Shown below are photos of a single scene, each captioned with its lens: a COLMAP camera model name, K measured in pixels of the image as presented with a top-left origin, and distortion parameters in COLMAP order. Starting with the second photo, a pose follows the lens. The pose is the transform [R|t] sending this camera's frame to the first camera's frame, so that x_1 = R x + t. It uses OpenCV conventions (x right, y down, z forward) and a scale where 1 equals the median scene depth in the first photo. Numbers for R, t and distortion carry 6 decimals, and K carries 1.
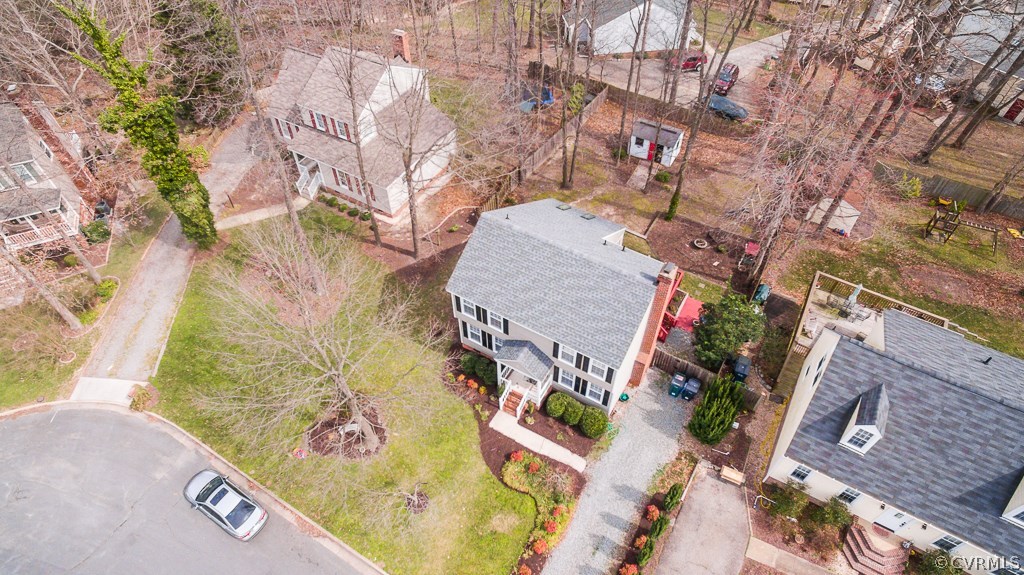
lens RADIAL K [[592.6, 0, 512.0], [0, 592.6, 287.5], [0, 0, 1]] dist [-0.122850, 0.087724]
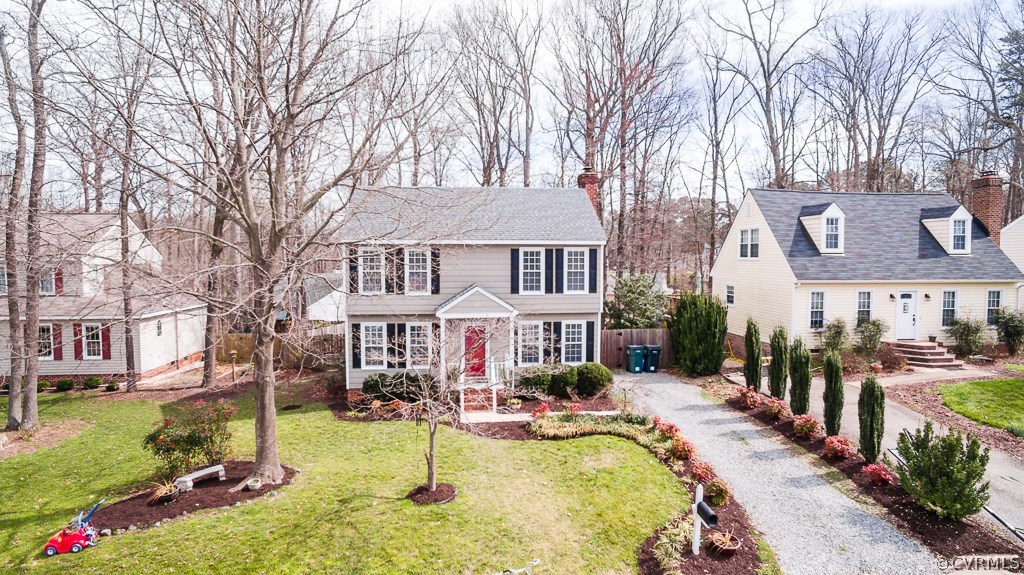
lens RADIAL K [[592.6, 0, 512.0], [0, 592.6, 287.5], [0, 0, 1]] dist [-0.122850, 0.087724]
pose [[0.800441, -0.039225, 0.598127, -0.345464], [0.458179, 0.683422, -0.568337, 0.499653], [-0.386480, 0.728969, 0.565011, 0.554510]]
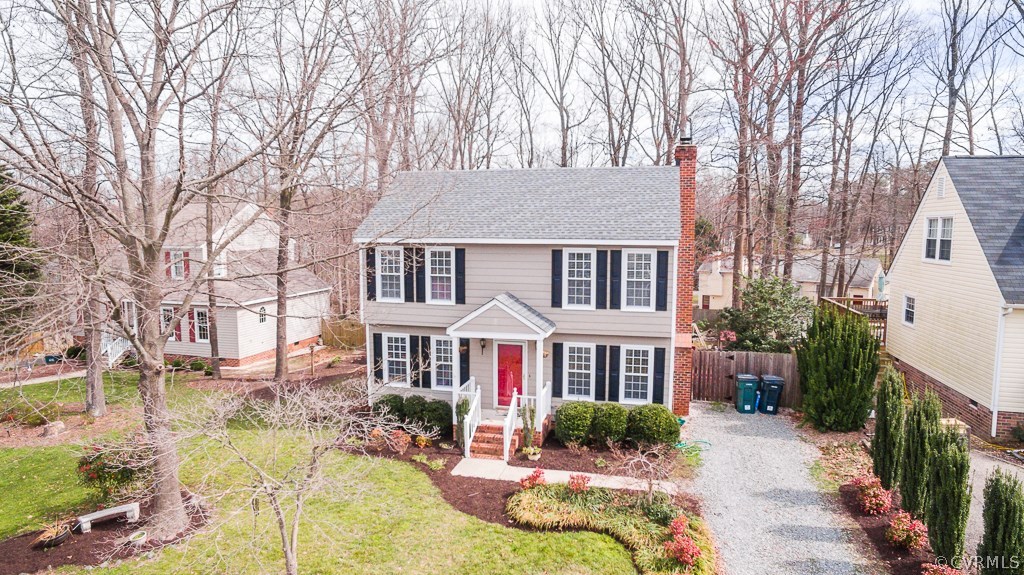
lens RADIAL K [[592.6, 0, 512.0], [0, 592.6, 287.5], [0, 0, 1]] dist [-0.122850, 0.087724]
pose [[0.960365, -0.034742, 0.276571, -0.116221], [0.215257, 0.722816, -0.656660, 0.443851], [-0.177096, 0.690167, 0.701645, 0.567286]]
